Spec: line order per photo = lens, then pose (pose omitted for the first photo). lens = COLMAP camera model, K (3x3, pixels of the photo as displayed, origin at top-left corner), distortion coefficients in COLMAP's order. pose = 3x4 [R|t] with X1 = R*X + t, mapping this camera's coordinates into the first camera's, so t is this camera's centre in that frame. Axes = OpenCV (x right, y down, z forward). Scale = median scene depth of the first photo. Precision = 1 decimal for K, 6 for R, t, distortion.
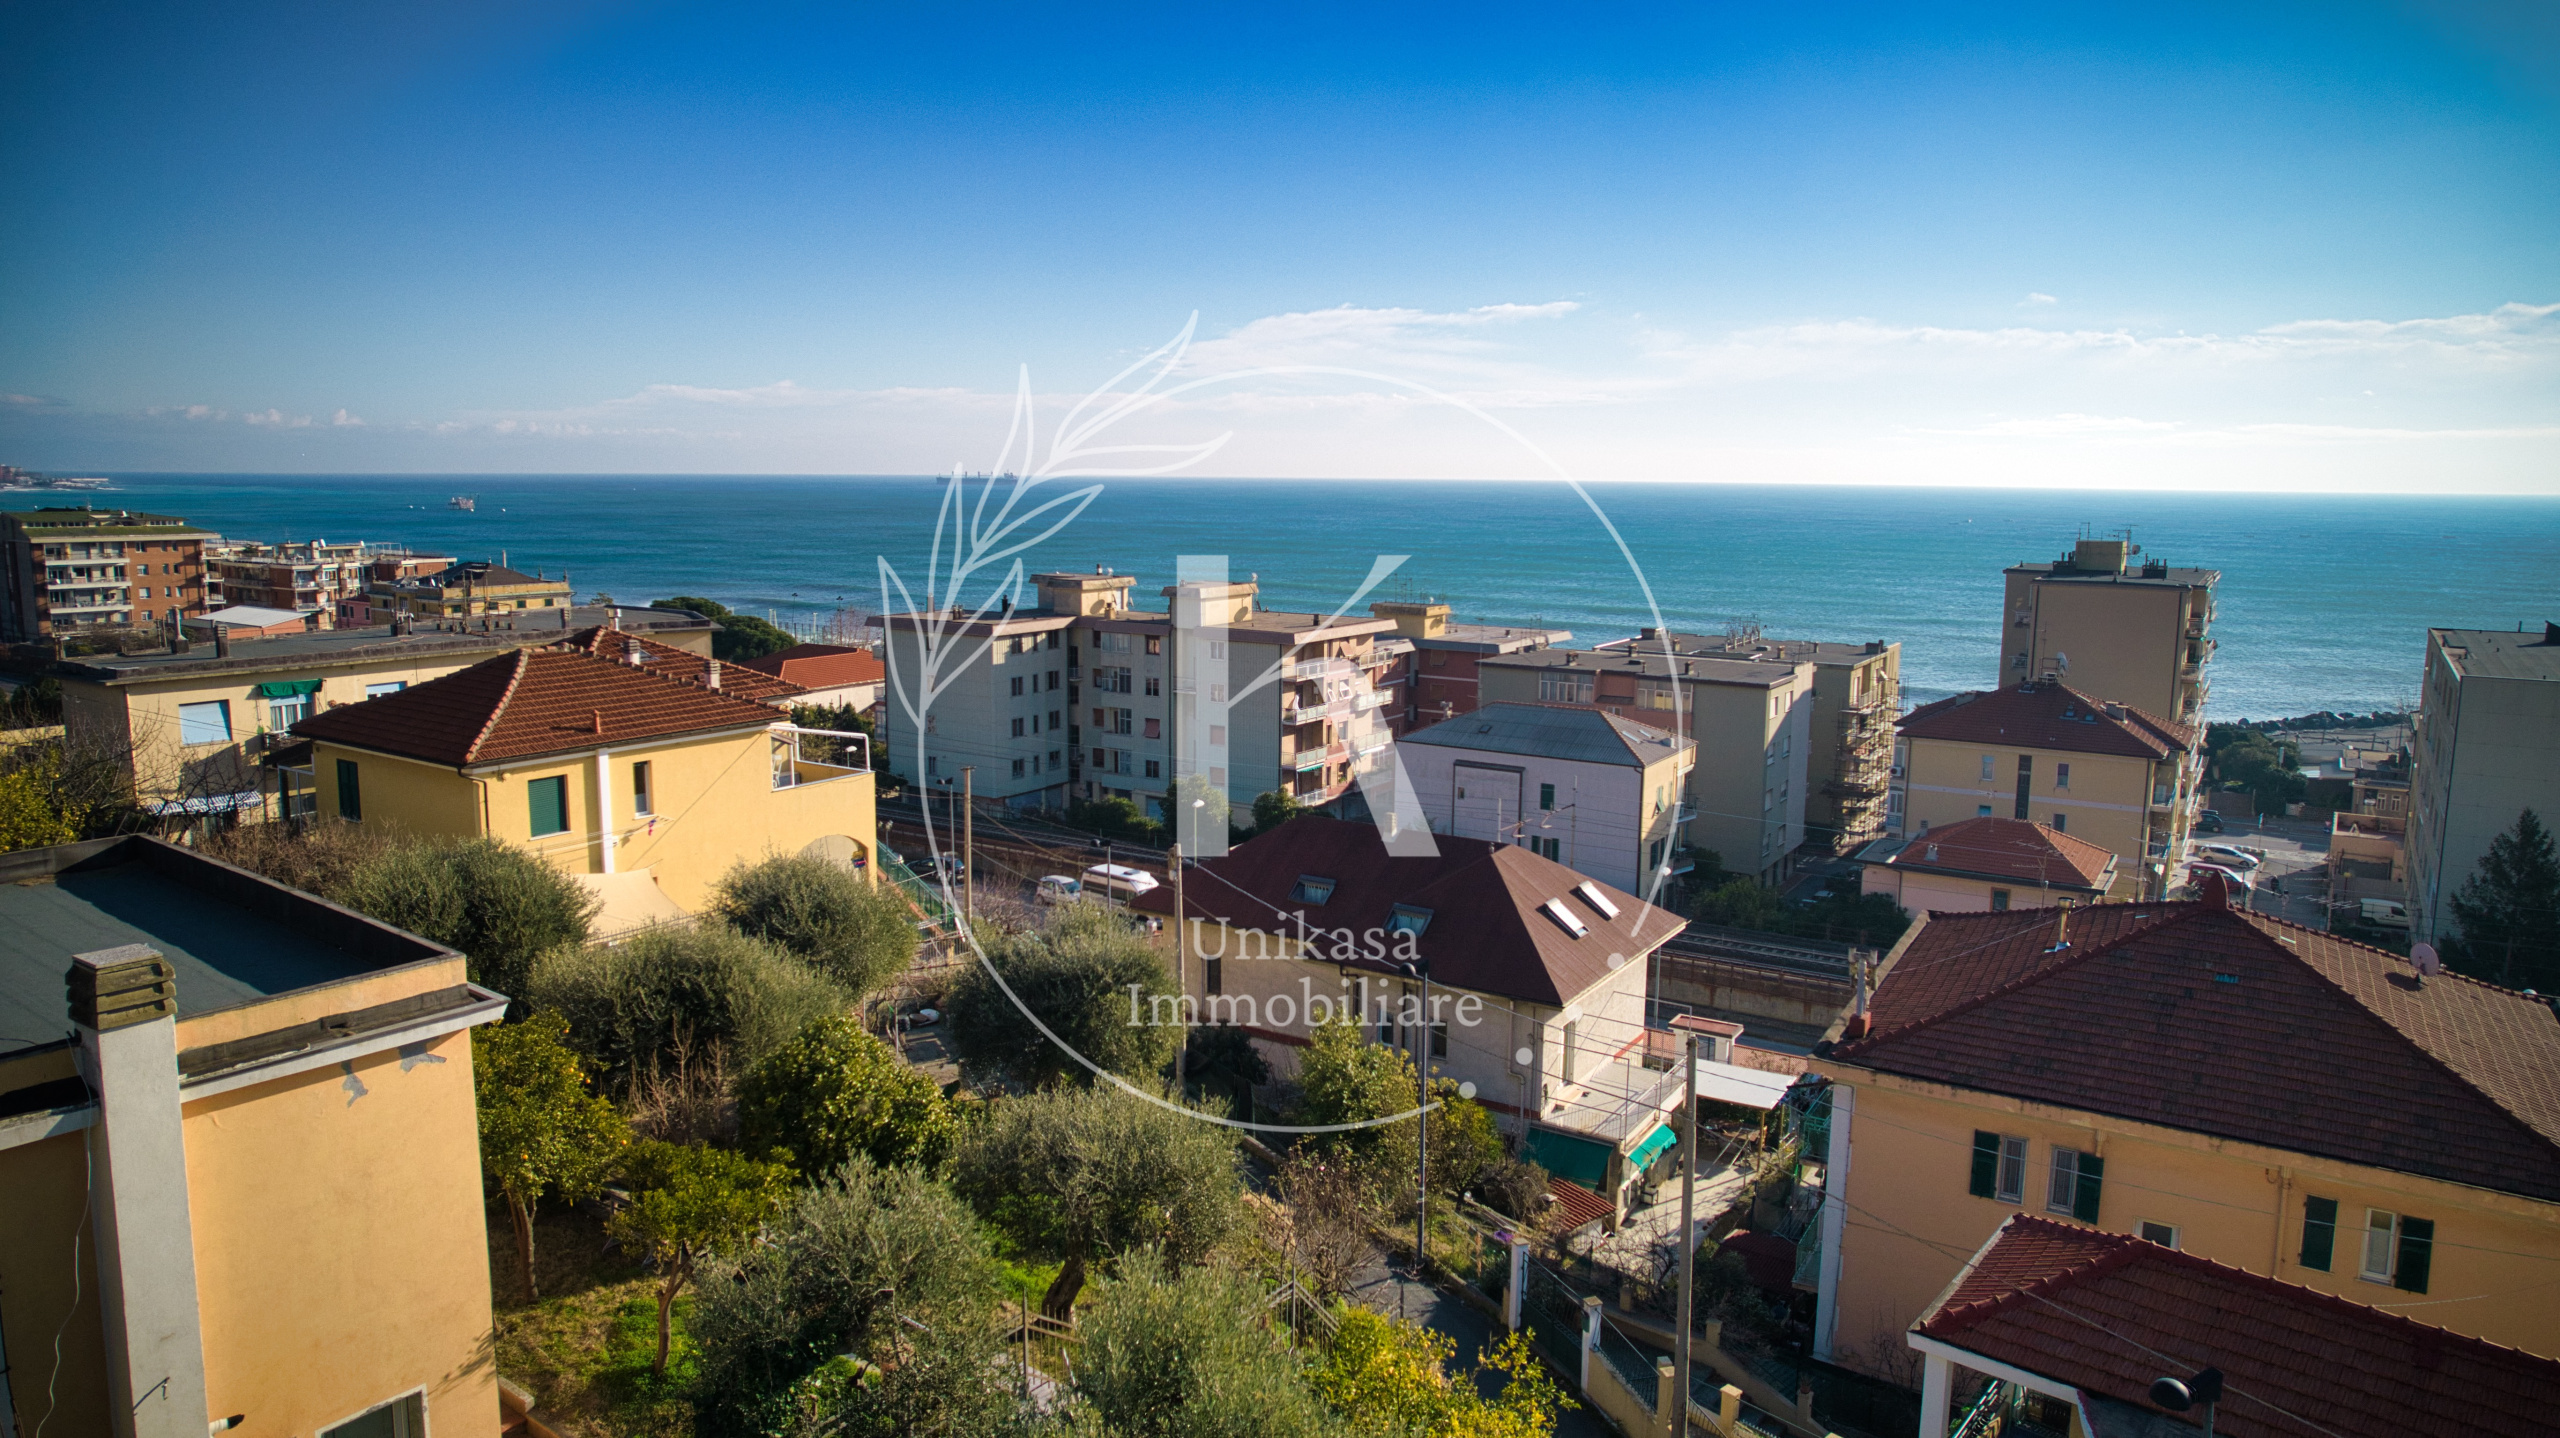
lens RADIAL K [[1641.8, 0, 1280.0], [0, 1641.8, 719.0], [0, 0, 1]] dist [-0.077783, 0.066331]
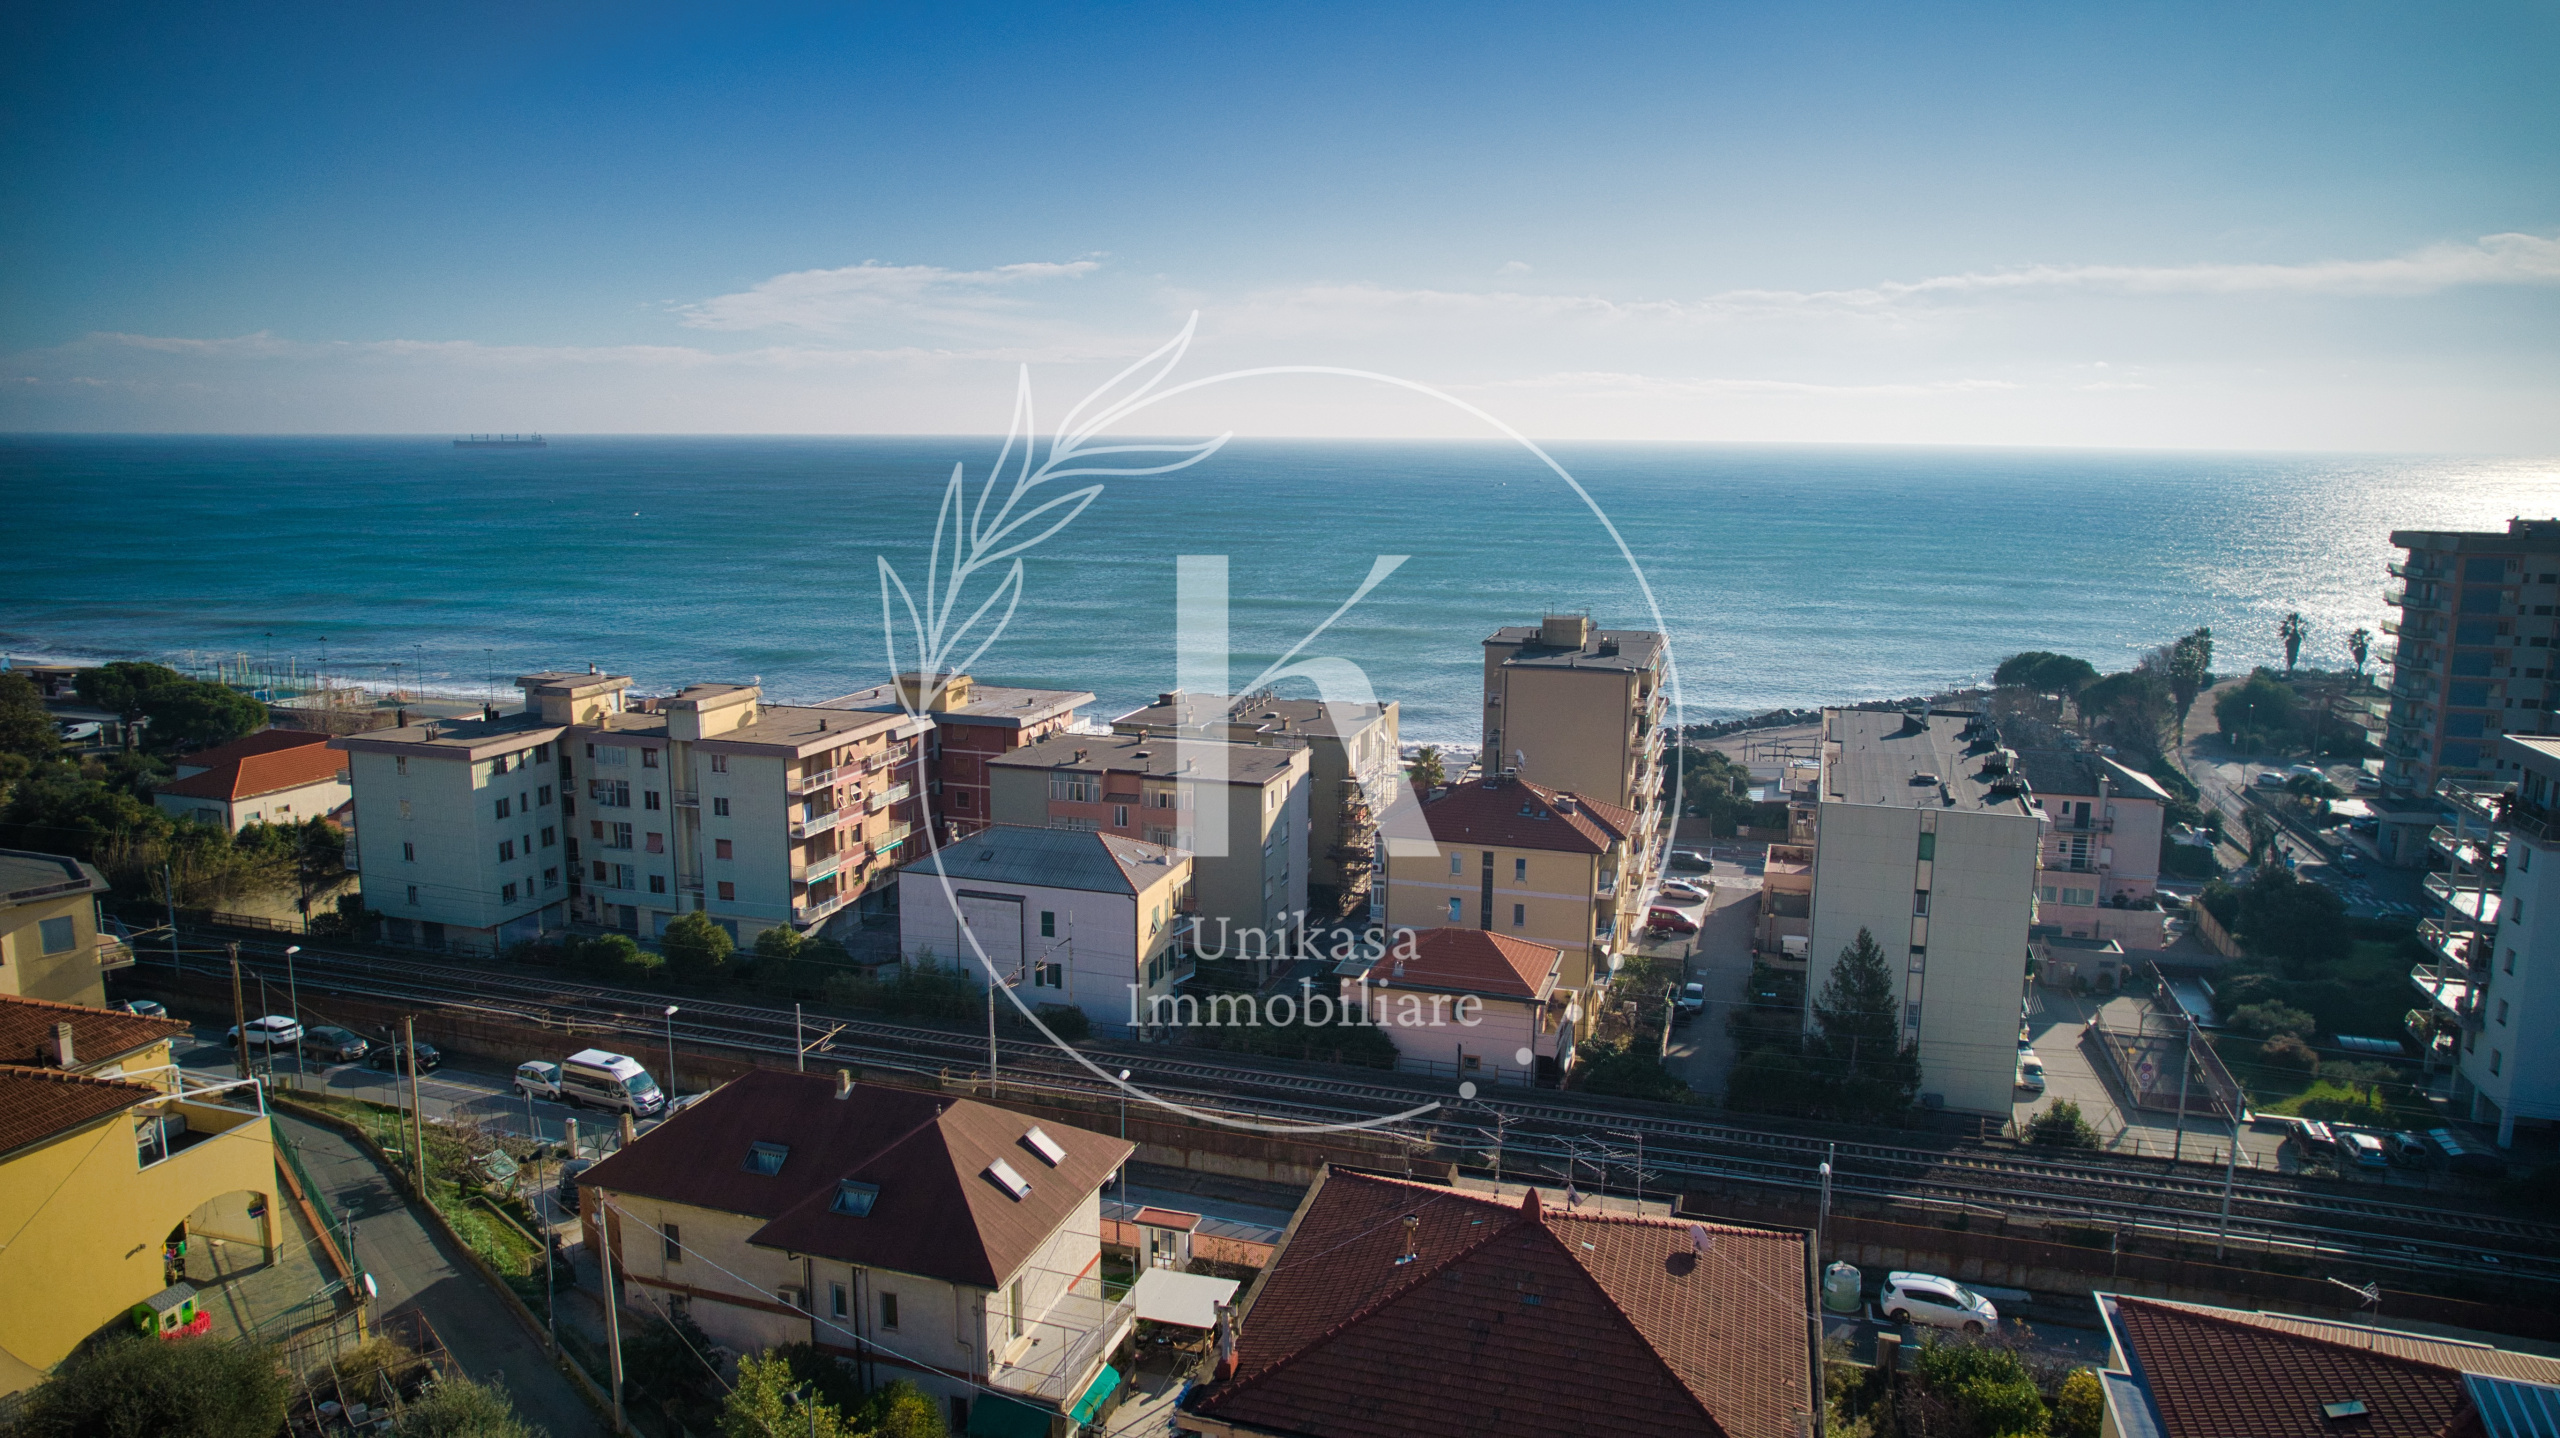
lens RADIAL K [[1636.4, 0, 1277.6], [0, 1636.4, 723.2], [0, 0, 1]] dist [-0.033045, -0.001517]
pose [[0.966628, -0.046126, 0.251997, 0.040161], [0.038134, 0.998605, 0.036510, -0.089659], [-0.253330, -0.025681, 0.967039, -0.022603]]
